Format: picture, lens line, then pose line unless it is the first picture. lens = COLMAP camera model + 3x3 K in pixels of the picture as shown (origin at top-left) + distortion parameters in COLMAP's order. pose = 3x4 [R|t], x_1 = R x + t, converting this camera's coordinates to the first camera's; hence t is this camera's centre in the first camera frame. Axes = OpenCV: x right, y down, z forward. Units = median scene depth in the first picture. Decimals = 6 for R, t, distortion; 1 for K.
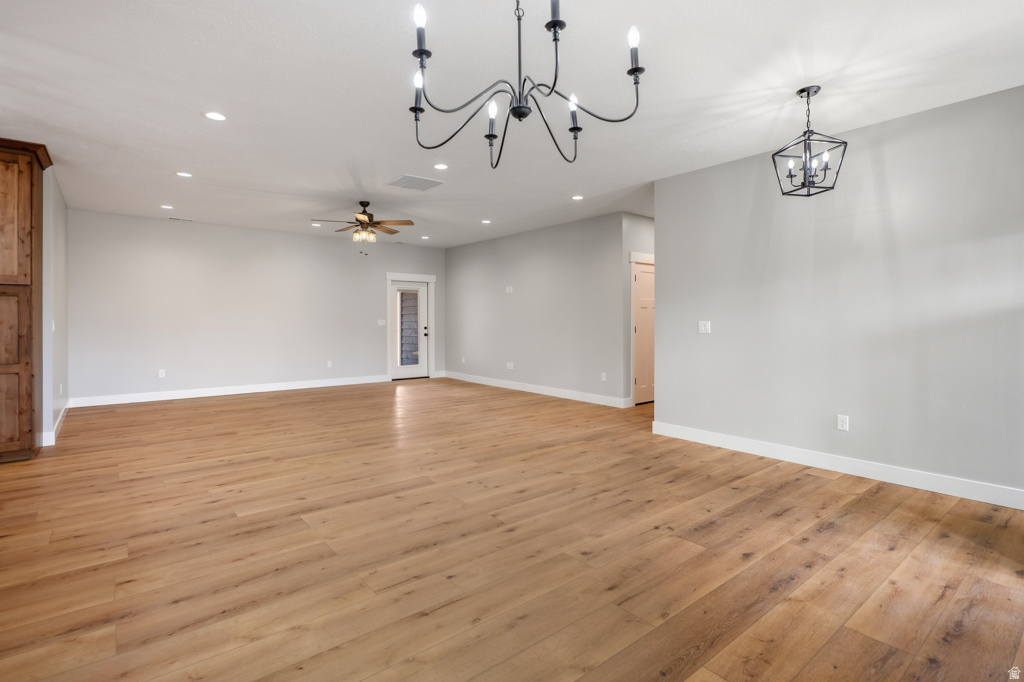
lens RADIAL K [[494.9, 0, 510.2], [0, 494.9, 315.9], [0, 0, 1]] dist [0.002146, 0.000199]
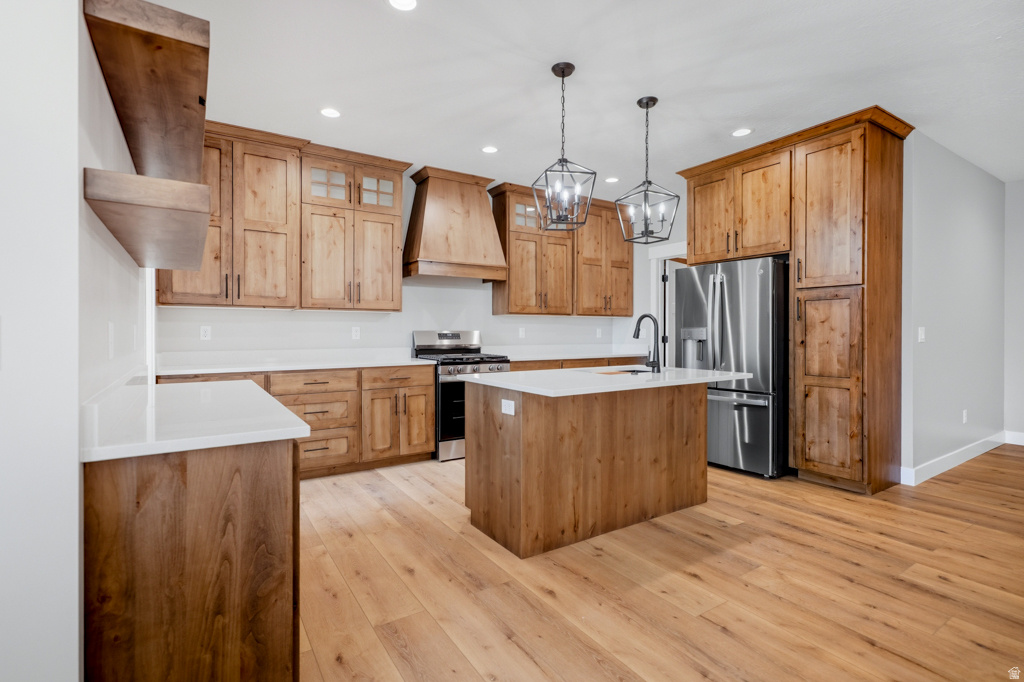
lens RADIAL K [[482.4, 0, 509.7], [0, 482.4, 335.9], [0, 0, 1]] dist [0.002129, 0.000359]
pose [[-0.105870, 0.008222, -0.994346, -0.136312], [0.006866, 0.999948, 0.007538, 0.017918], [0.994356, -0.006029, -0.105921, 0.642520]]
